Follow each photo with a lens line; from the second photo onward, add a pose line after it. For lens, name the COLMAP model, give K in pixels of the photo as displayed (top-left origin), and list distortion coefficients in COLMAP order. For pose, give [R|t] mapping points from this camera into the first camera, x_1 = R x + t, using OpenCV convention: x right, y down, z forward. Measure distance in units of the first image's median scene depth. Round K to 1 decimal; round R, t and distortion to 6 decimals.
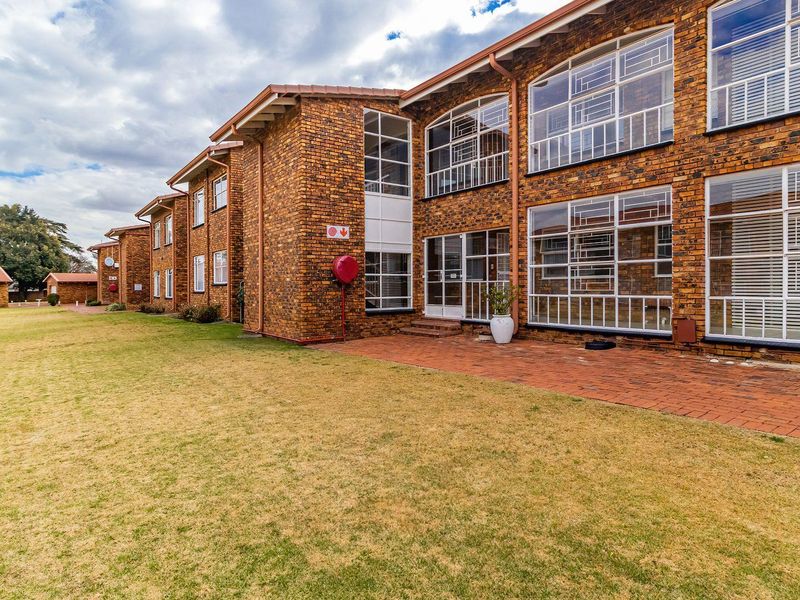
lens RADIAL K [[493.5, 0, 399.2], [0, 493.5, 298.7], [0, 0, 1]] dist [-0.022364, -0.000002]
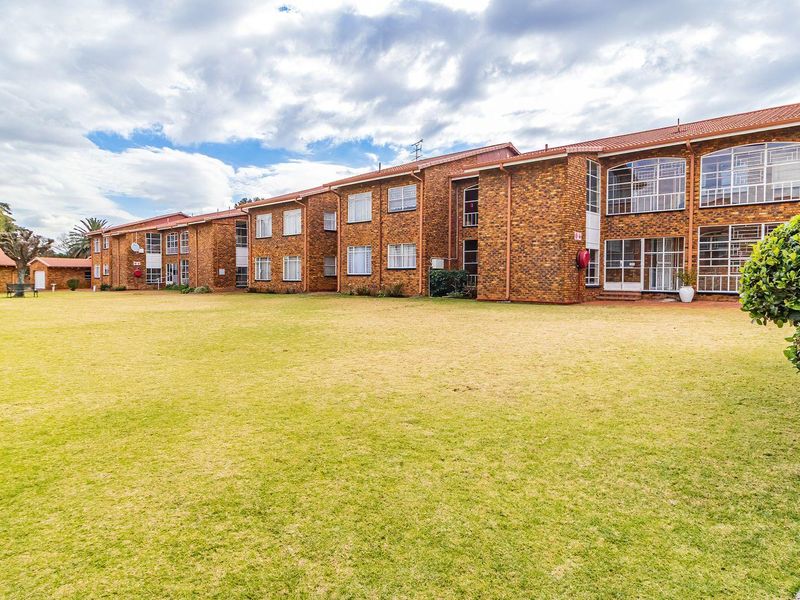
lens RADIAL K [[493.5, 0, 401.3], [0, 493.5, 298.6], [0, 0, 1]] dist [-0.022364, -0.000002]
pose [[0.984278, -0.000442, 0.176628, -0.906290], [-0.003295, 0.999777, 0.020864, 0.035013], [-0.176598, -0.021118, 0.984057, -0.450790]]
